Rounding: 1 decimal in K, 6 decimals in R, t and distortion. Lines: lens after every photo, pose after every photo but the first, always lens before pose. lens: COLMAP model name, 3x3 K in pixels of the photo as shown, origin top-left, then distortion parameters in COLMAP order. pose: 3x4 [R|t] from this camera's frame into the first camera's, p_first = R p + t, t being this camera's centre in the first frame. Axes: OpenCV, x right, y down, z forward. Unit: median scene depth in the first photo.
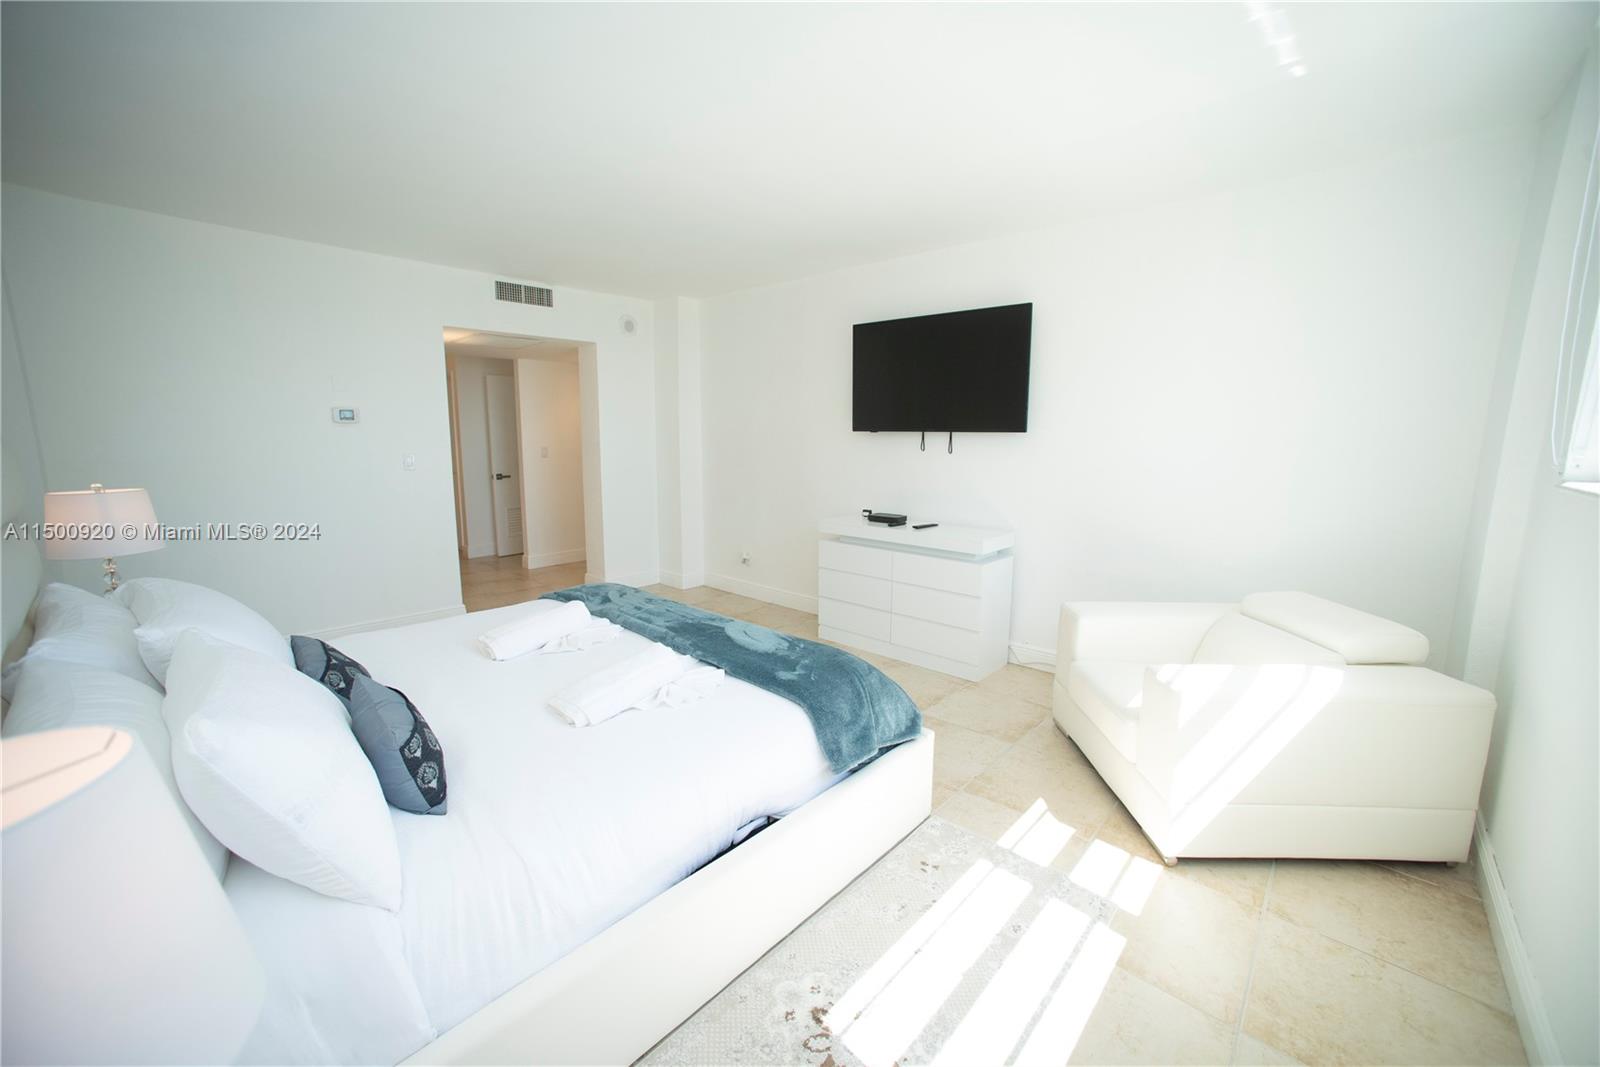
lens RADIAL K [[652.0, 0, 803.7], [0, 652.0, 529.7], [0, 0, 1]] dist [-0.059978, 0.029531]
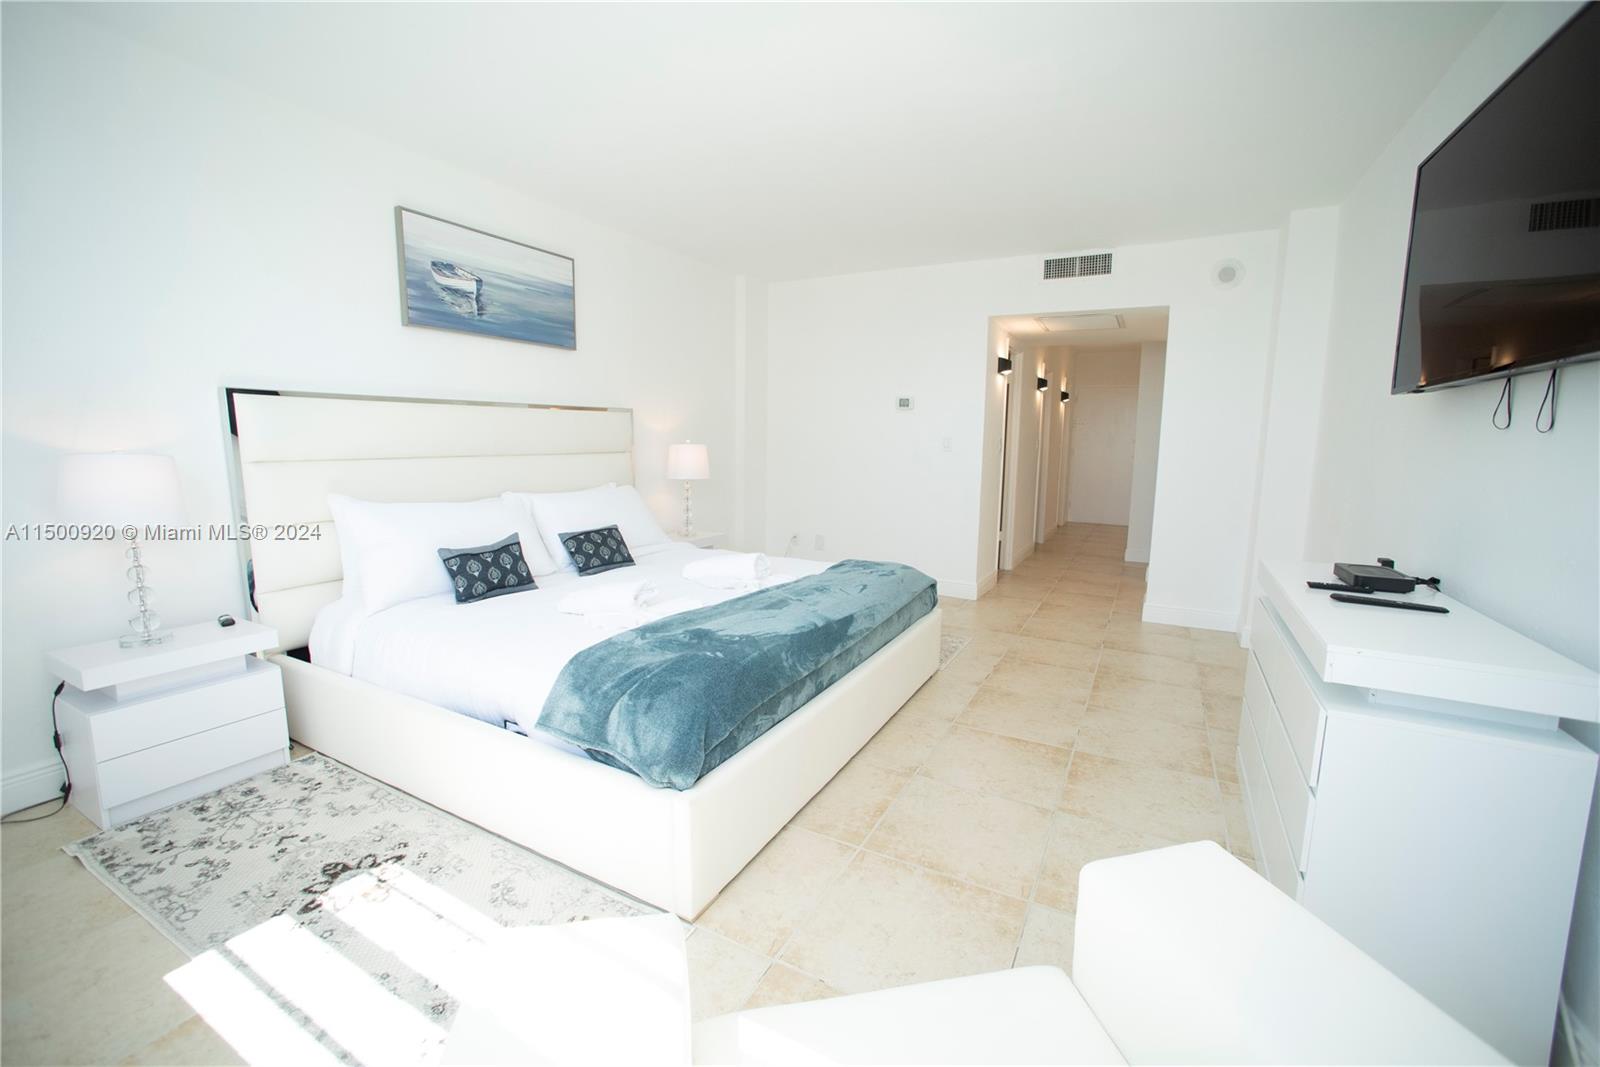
lens RADIAL K [[652.0, 0, 803.7], [0, 652.0, 529.7], [0, 0, 1]] dist [-0.059978, 0.029531]
pose [[0.229256, 0.136140, -0.963799, 0.470335], [-0.152889, 0.982916, 0.102473, -0.033554], [0.961284, 0.123861, 0.246154, 0.502525]]
